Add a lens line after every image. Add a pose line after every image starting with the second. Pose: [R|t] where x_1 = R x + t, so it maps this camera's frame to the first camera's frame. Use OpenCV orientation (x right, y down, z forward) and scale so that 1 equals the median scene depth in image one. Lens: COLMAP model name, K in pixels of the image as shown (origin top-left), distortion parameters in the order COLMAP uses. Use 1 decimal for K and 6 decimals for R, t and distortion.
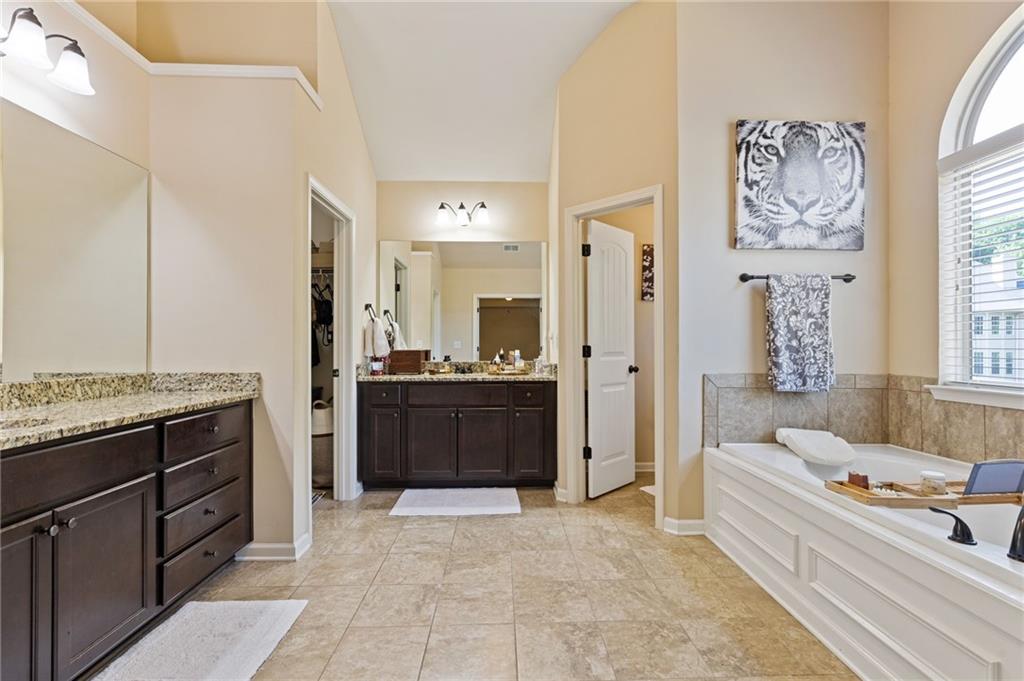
lens RADIAL K [[461.2, 0, 514.4], [0, 461.2, 342.1], [0, 0, 1]] dist [0.005715, -0.000763]
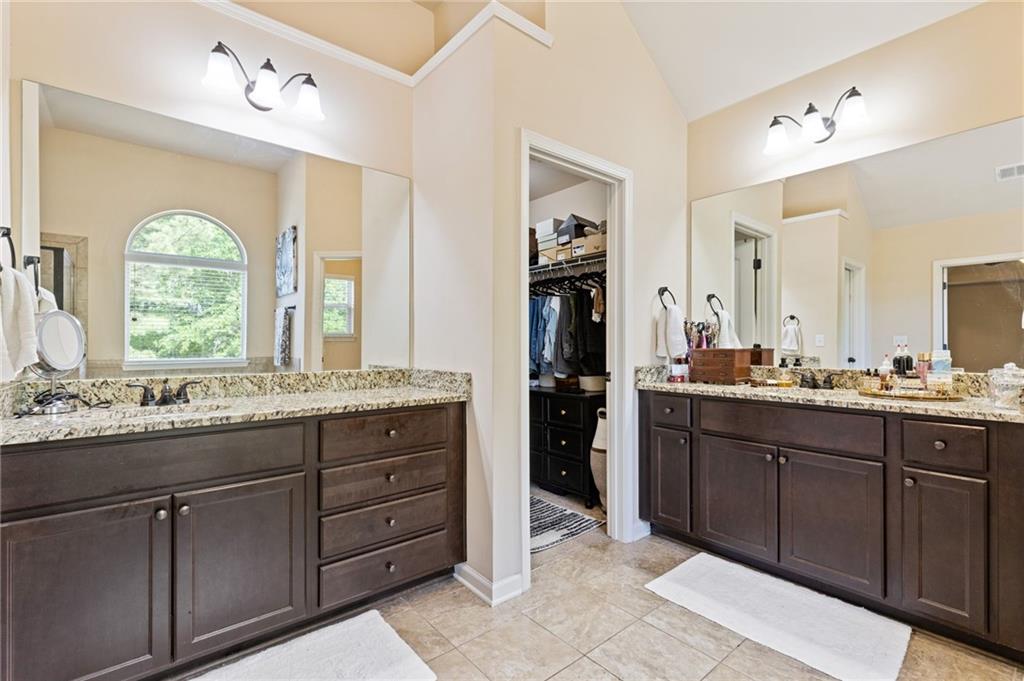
lens RADIAL K [[461.2, 0, 514.4], [0, 461.2, 342.1], [0, 0, 1]] dist [0.005715, -0.000763]
pose [[0.622229, -0.003397, -0.782828, 0.153485], [0.007624, 0.999969, 0.001720, 0.005075], [0.782798, -0.007038, 0.622236, 0.424415]]
